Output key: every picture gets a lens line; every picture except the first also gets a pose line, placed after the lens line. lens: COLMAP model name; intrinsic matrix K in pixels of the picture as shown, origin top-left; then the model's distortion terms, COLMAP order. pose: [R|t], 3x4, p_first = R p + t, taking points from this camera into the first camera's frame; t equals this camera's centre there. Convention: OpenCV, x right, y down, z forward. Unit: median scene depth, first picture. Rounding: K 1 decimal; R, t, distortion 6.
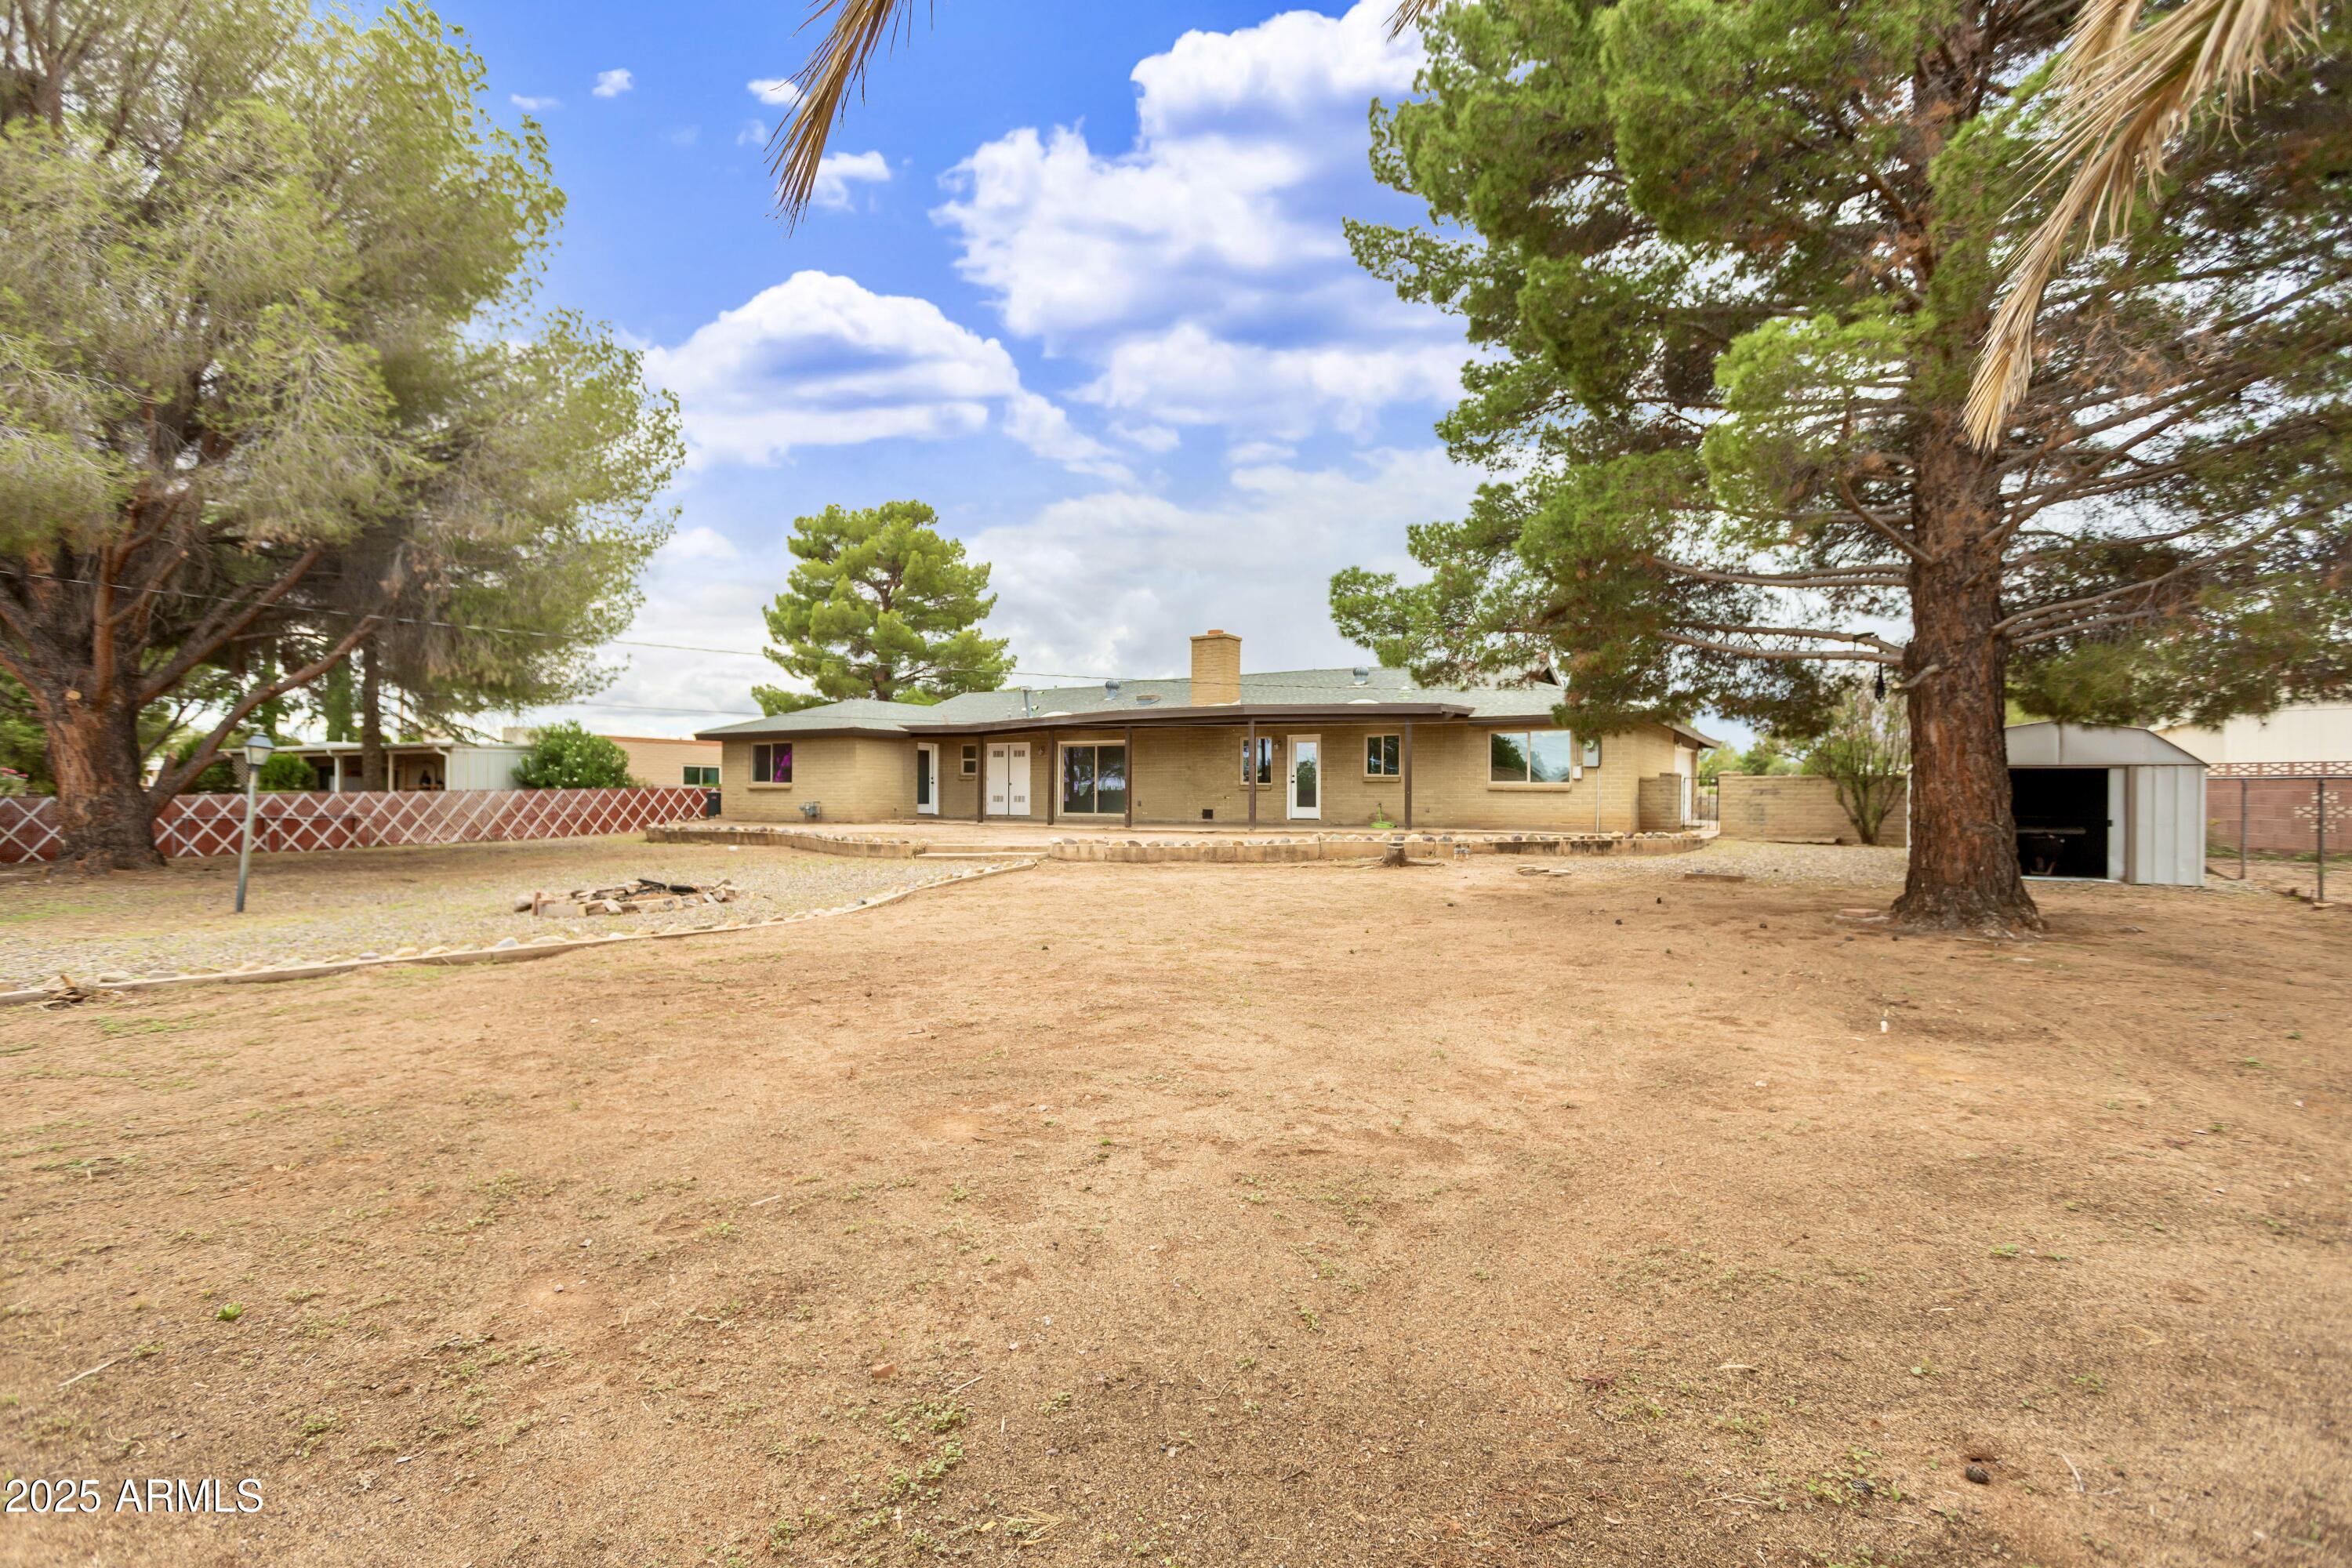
lens RADIAL K [[1130.2, 0, 1176.0], [0, 1130.2, 784.0], [0, 0, 1]] dist [0.001918, 0.000321]
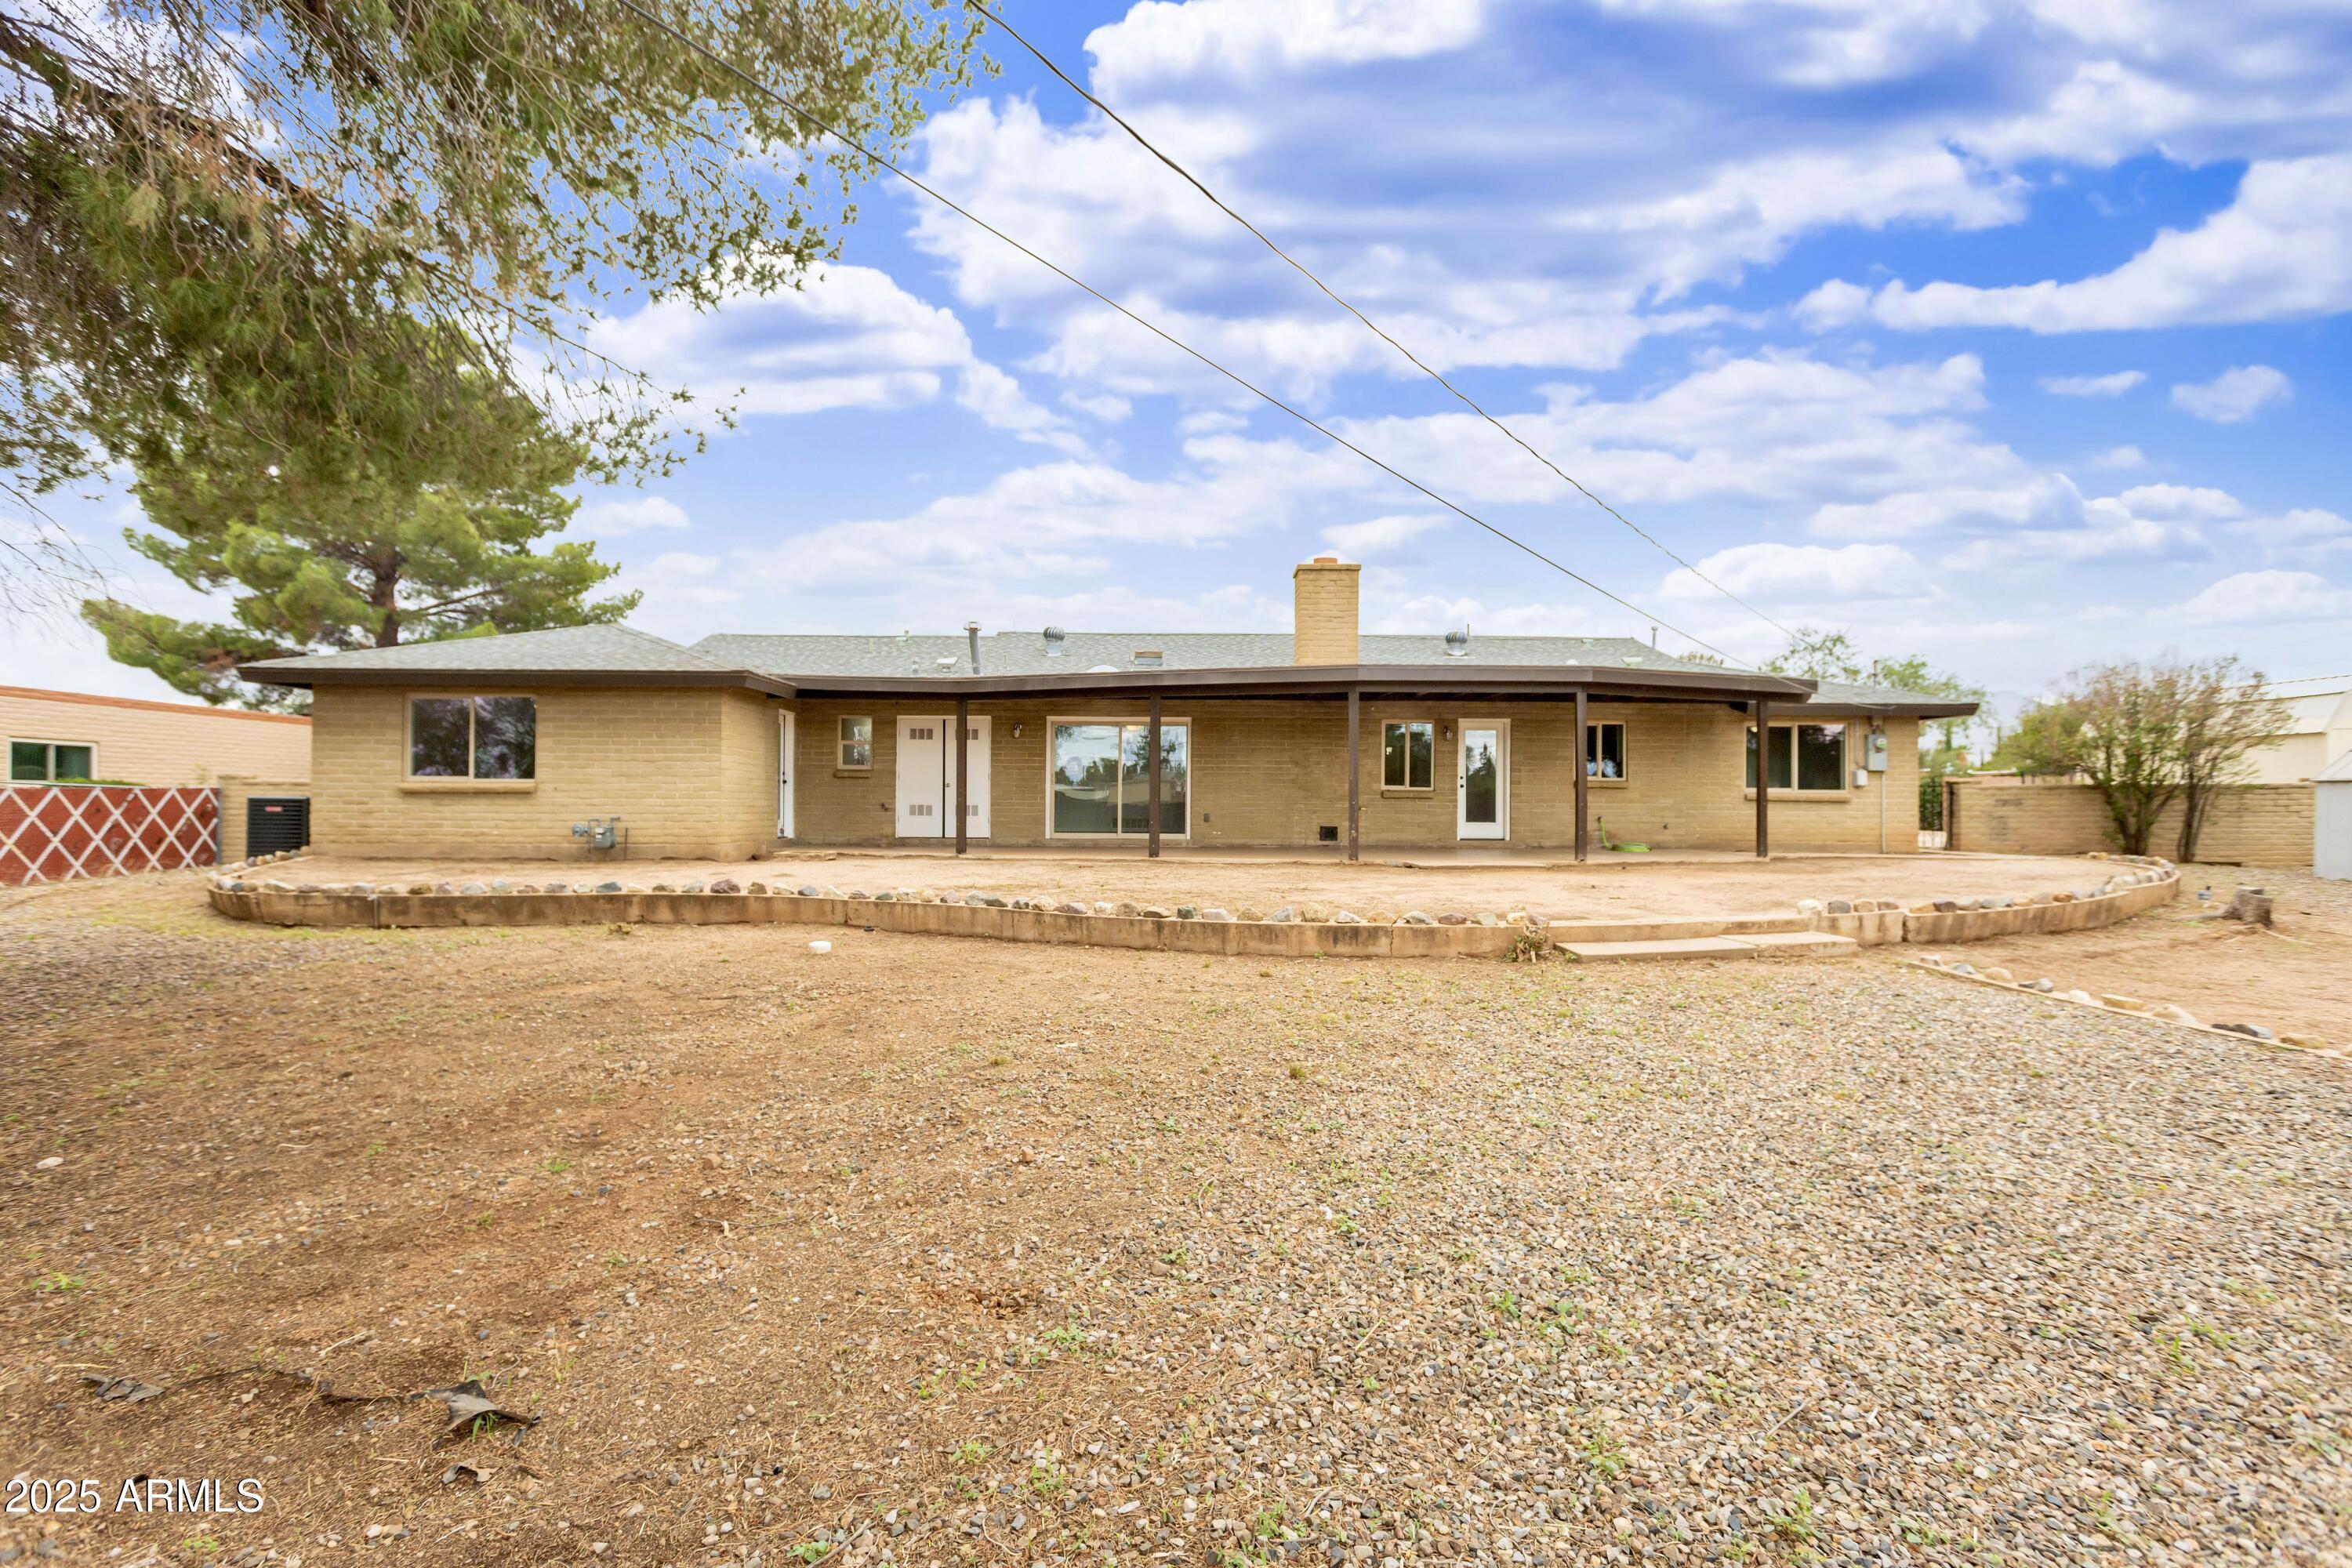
lens RADIAL K [[1130.2, 0, 1176.0], [0, 1130.2, 784.0], [0, 0, 1]] dist [0.001918, 0.000321]
pose [[0.853165, 0.008556, 0.521571, -0.374586], [-0.007310, 0.999963, -0.004446, 0.001171], [-0.521590, -0.000019, 0.853197, 0.463792]]
